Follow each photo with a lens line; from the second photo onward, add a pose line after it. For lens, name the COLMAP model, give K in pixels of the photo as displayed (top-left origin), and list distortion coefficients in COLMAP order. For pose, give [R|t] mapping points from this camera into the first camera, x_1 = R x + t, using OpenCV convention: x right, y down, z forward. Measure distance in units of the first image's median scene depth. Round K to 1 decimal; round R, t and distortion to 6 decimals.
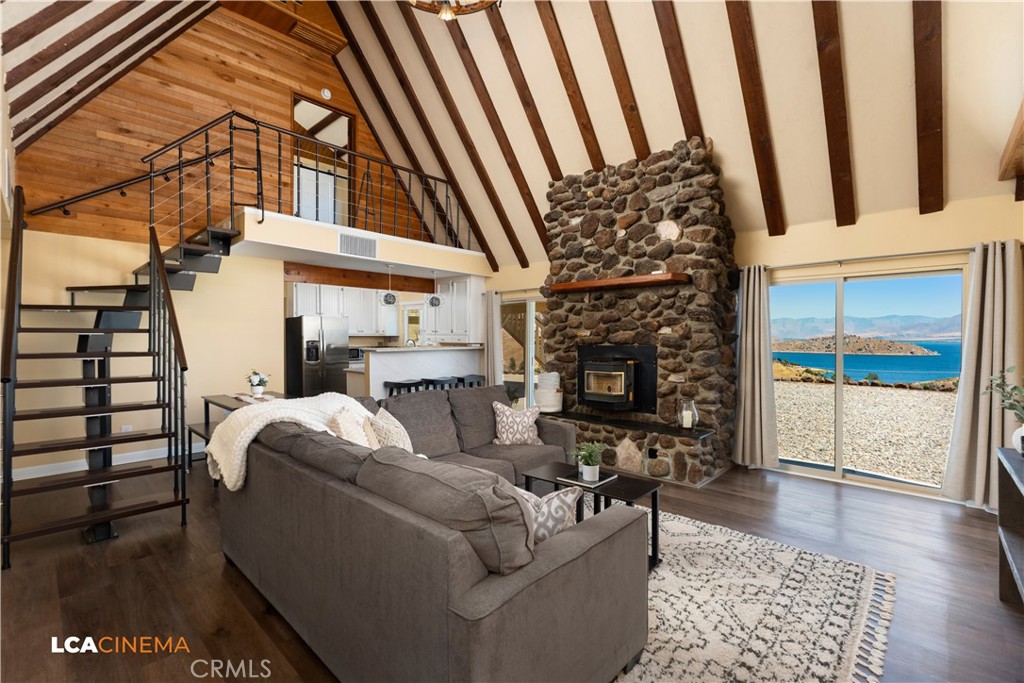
lens RADIAL K [[453.8, 0, 512.0], [0, 453.8, 341.5], [0, 0, 1]] dist [-0.005392, -0.000317]
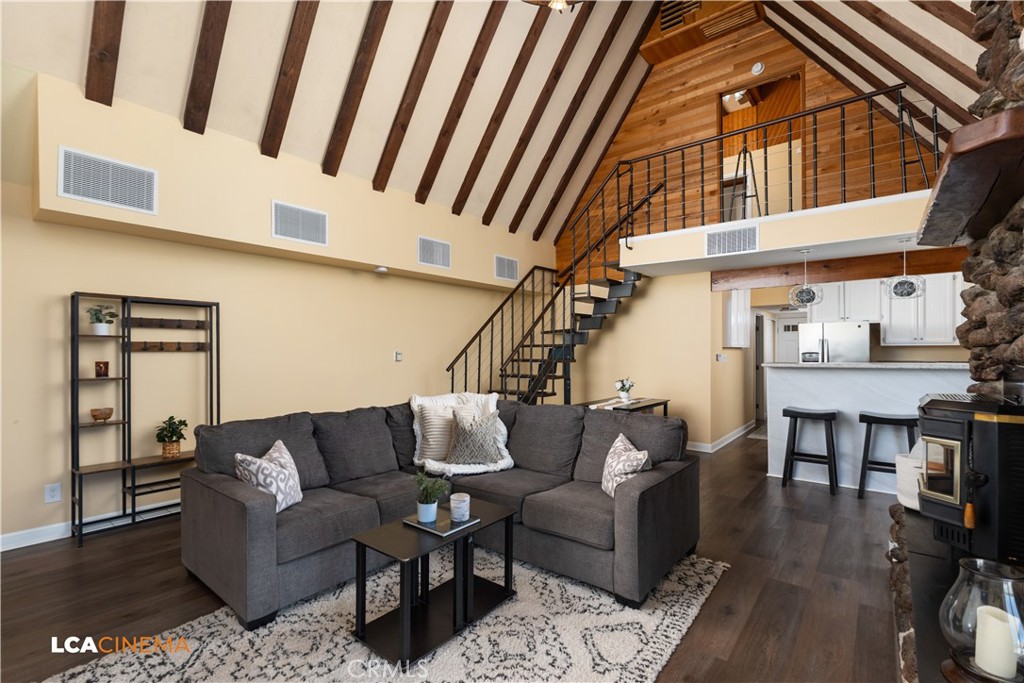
lens RADIAL K [[457.5, 0, 512.8], [0, 457.5, 346.9], [0, 0, 1]] dist [-0.005123, -0.000549]
pose [[0.083442, -0.002035, -0.996511, 0.443590], [-0.007611, 0.999967, -0.002680, -0.003731], [0.996484, 0.007808, 0.083424, 0.467866]]
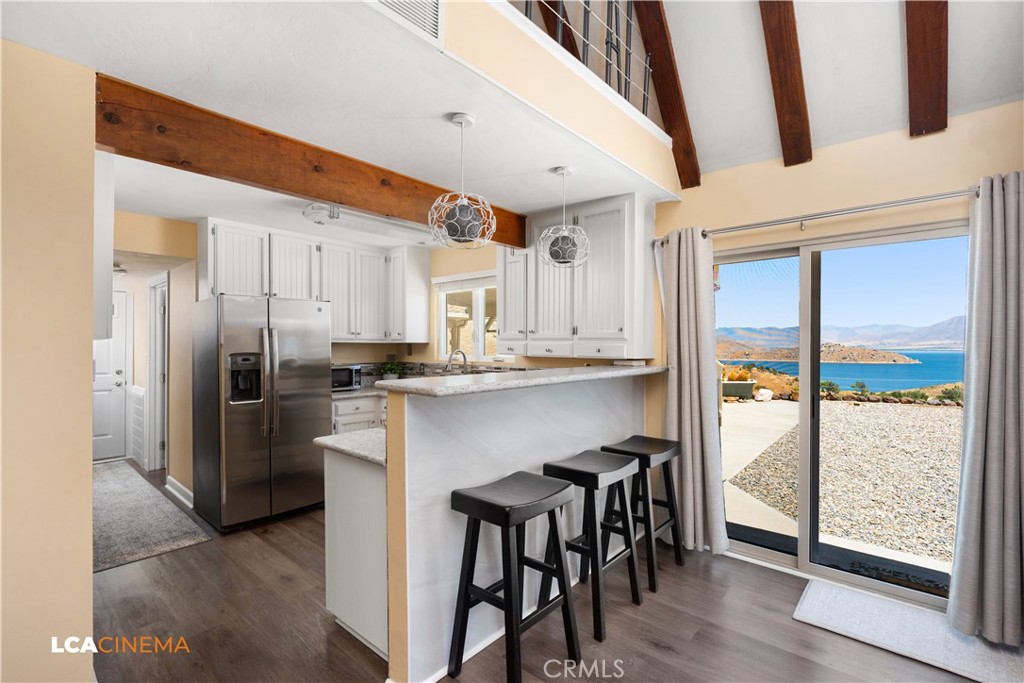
lens RADIAL K [[457.5, 0, 512.8], [0, 457.5, 346.9], [0, 0, 1]] dist [-0.005123, -0.000549]
pose [[0.999343, -0.000488, 0.036231, -0.251675], [0.000774, 0.999969, -0.007891, -0.004559], [-0.036226, 0.007914, 0.999312, 0.692388]]
